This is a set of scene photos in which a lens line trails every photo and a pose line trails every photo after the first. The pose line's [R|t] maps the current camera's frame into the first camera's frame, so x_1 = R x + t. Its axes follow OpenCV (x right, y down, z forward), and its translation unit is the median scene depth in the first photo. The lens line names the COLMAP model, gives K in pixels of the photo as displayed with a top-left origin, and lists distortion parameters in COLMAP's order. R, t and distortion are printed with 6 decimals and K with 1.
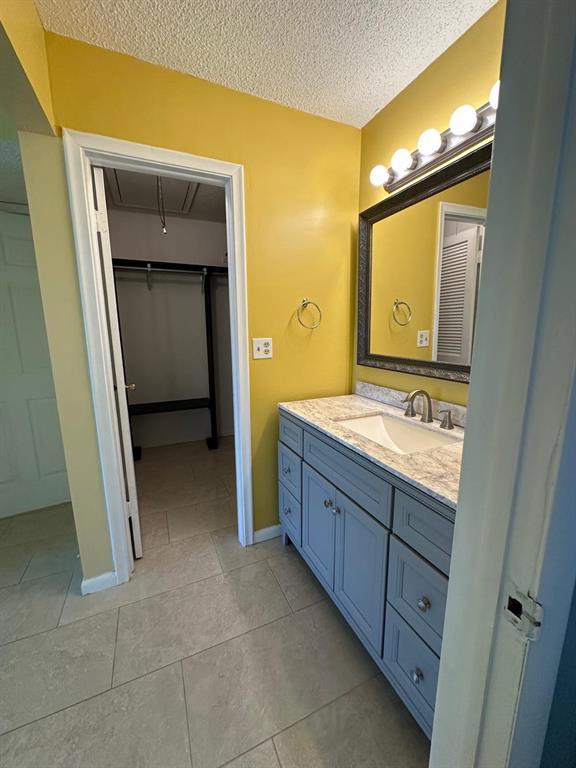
lens RADIAL K [[306.9, 0, 288.0], [0, 306.9, 384.0], [0, 0, 1]] dist [-0.001938, -0.000279]
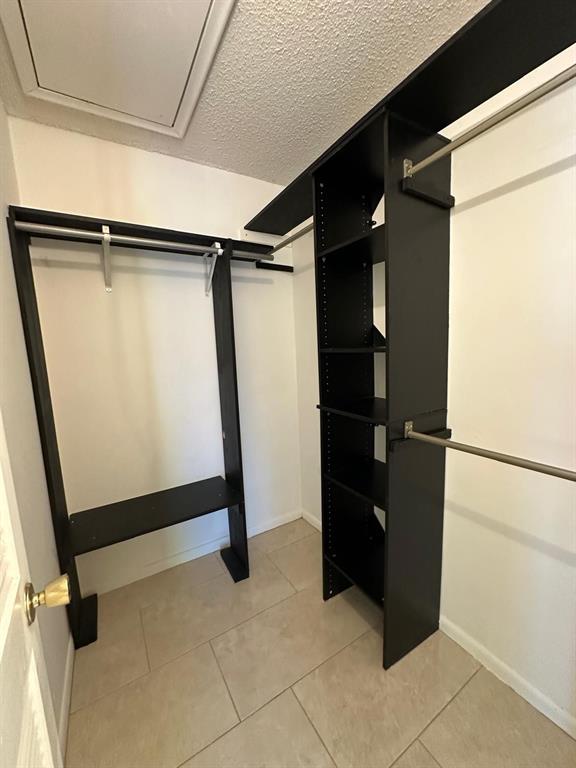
lens RADIAL K [[306.9, 0, 288.0], [0, 306.9, 384.0], [0, 0, 1]] dist [-0.001938, -0.000279]
pose [[0.991672, -0.052458, 0.117626, -0.224448], [0.058991, 0.996863, -0.052766, -0.098735], [-0.114489, 0.059265, 0.991655, 0.474547]]
